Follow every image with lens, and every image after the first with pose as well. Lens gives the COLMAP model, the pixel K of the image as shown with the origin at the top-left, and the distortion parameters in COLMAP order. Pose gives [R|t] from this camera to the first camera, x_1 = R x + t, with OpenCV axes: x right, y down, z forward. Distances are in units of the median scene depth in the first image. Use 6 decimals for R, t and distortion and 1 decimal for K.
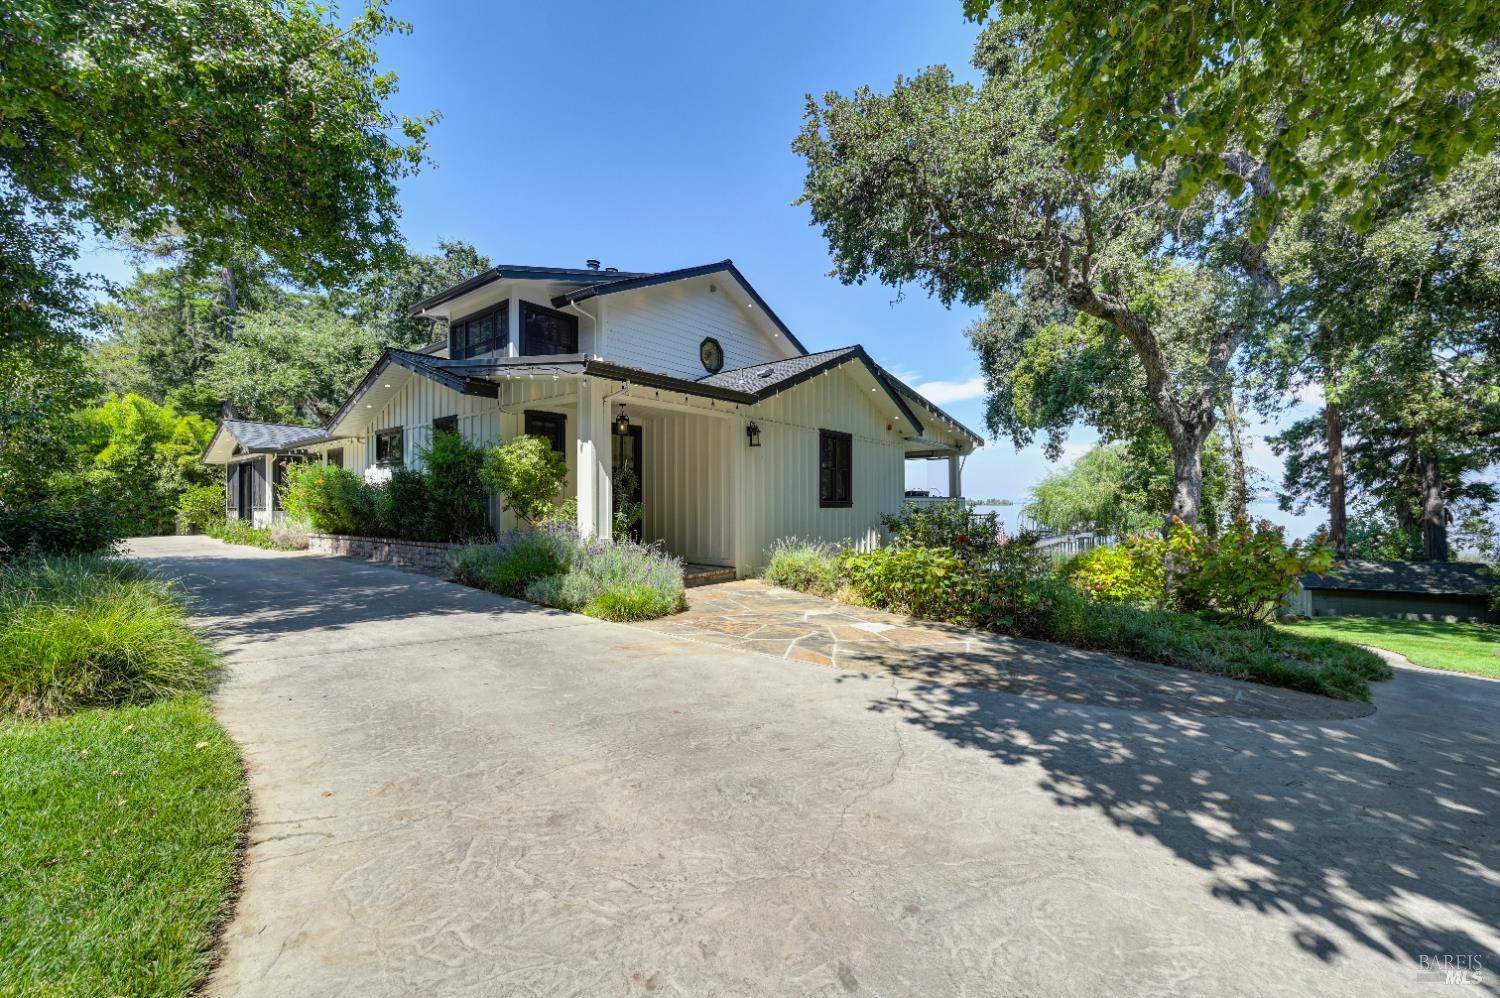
lens RADIAL K [[595.4, 0, 749.5], [0, 595.4, 504.4], [0, 0, 1]] dist [0.001054, -0.000091]
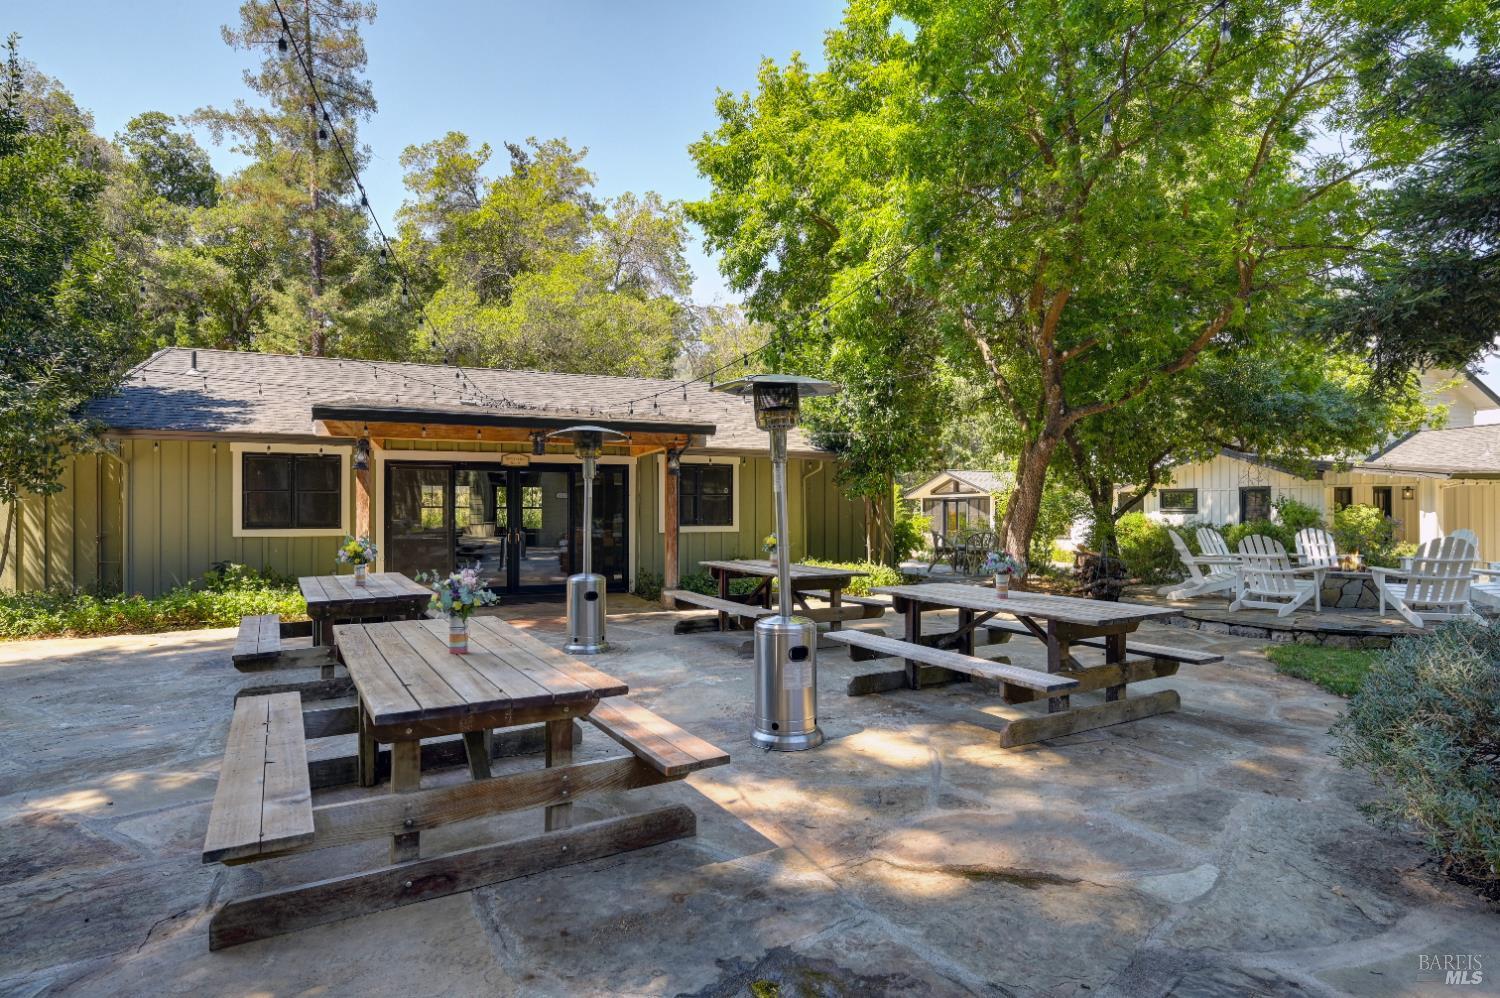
lens RADIAL K [[775.3, 0, 747.9], [0, 775.3, 505.0], [0, 0, 1]] dist [0.001610, 0.000342]
pose [[0.874069, -0.003687, -0.485788, -0.466692], [0.000423, 0.999977, -0.006829, -0.055566], [0.485802, 0.005763, 0.874050, -1.024199]]
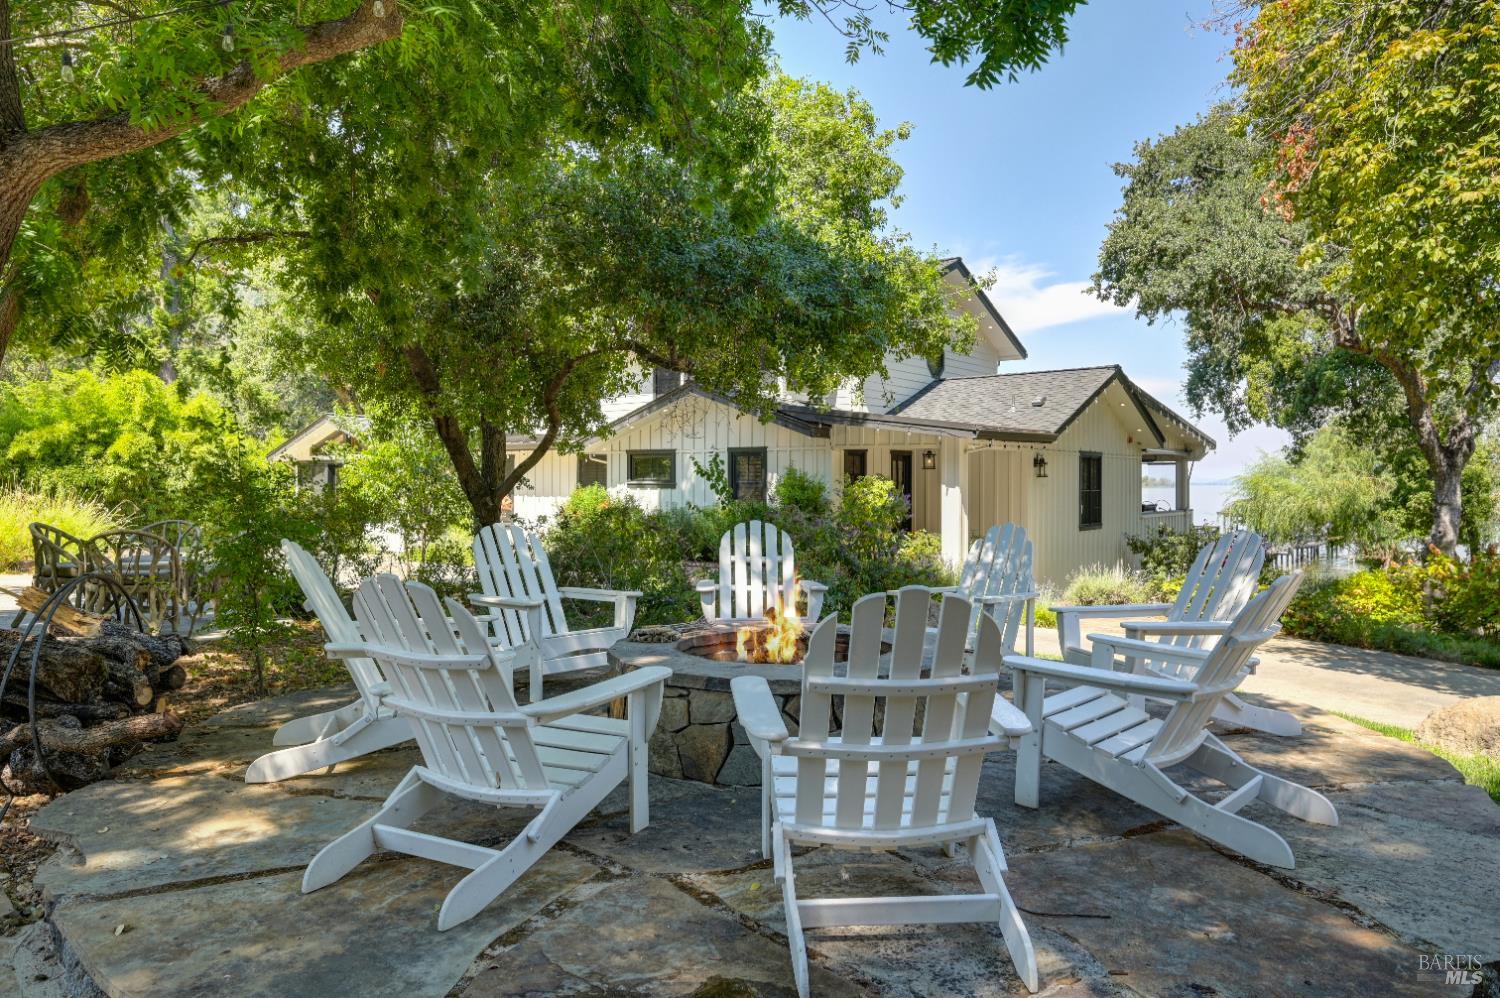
lens RADIAL K [[995.2, 0, 750.6], [0, 995.2, 493.0], [0, 0, 1]] dist [-0.003487, 0.003529]
pose [[0.999936, 0.005175, 0.010110, -0.353117], [-0.005258, 0.999952, 0.008257, -0.053877], [-0.010066, -0.008310, 0.999915, -0.514658]]
